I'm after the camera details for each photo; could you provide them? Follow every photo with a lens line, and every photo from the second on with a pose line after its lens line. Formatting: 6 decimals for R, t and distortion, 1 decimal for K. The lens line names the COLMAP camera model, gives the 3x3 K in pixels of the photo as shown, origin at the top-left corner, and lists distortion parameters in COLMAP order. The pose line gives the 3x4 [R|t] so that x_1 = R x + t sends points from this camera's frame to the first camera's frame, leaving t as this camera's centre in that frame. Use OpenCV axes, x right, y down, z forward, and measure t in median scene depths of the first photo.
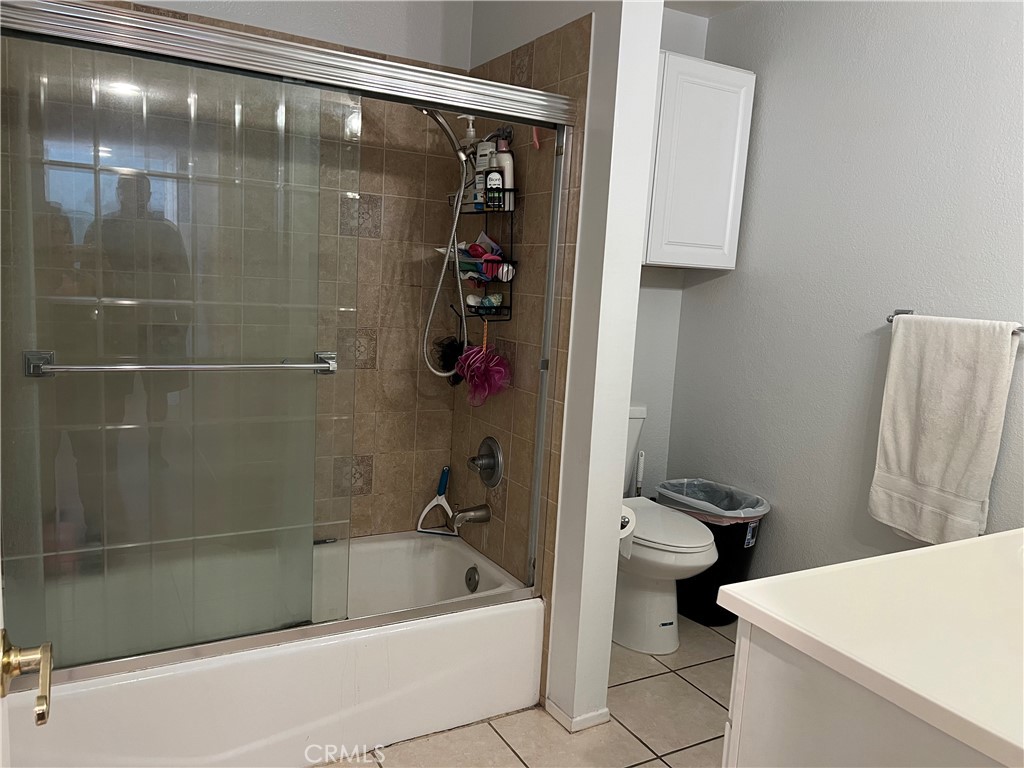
lens RADIAL K [[766.9, 0, 512.0], [0, 766.9, 384.0], [0, 0, 1]] dist [0.058796, -0.074820]
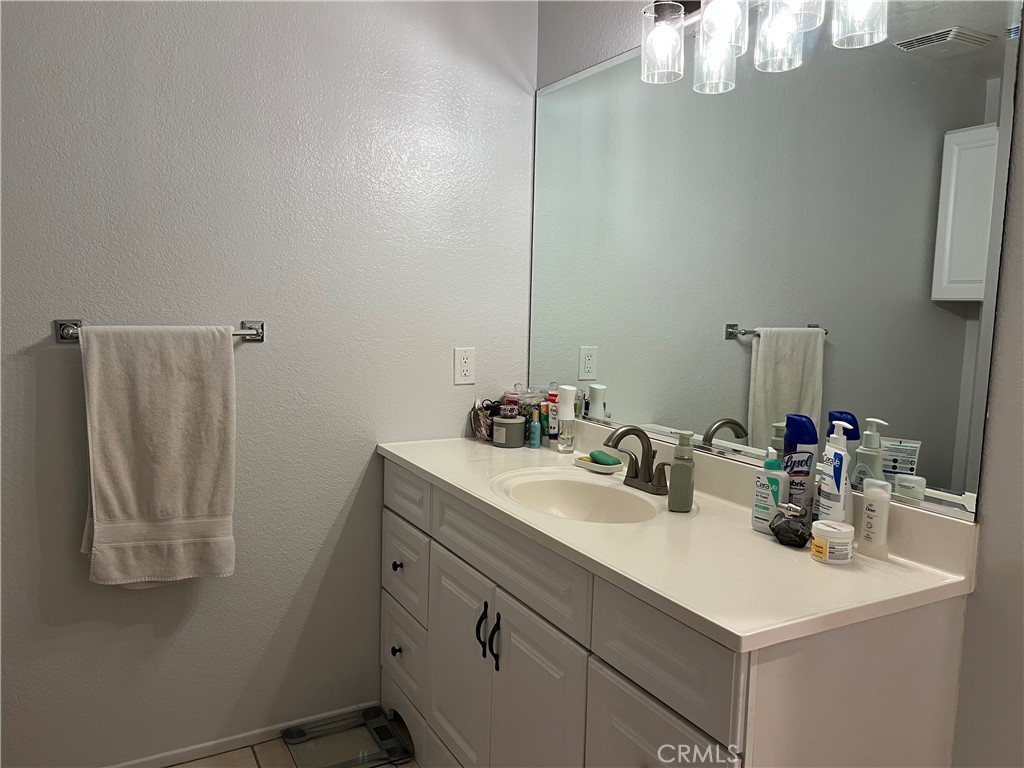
lens RADIAL K [[766.9, 0, 512.0], [0, 766.9, 384.0], [0, 0, 1]] dist [0.058796, -0.074820]
pose [[-0.012348, -0.161246, 0.986837, -0.306962], [0.115229, 0.980108, 0.161588, -0.114674], [-0.993262, 0.115707, 0.006478, 0.595998]]
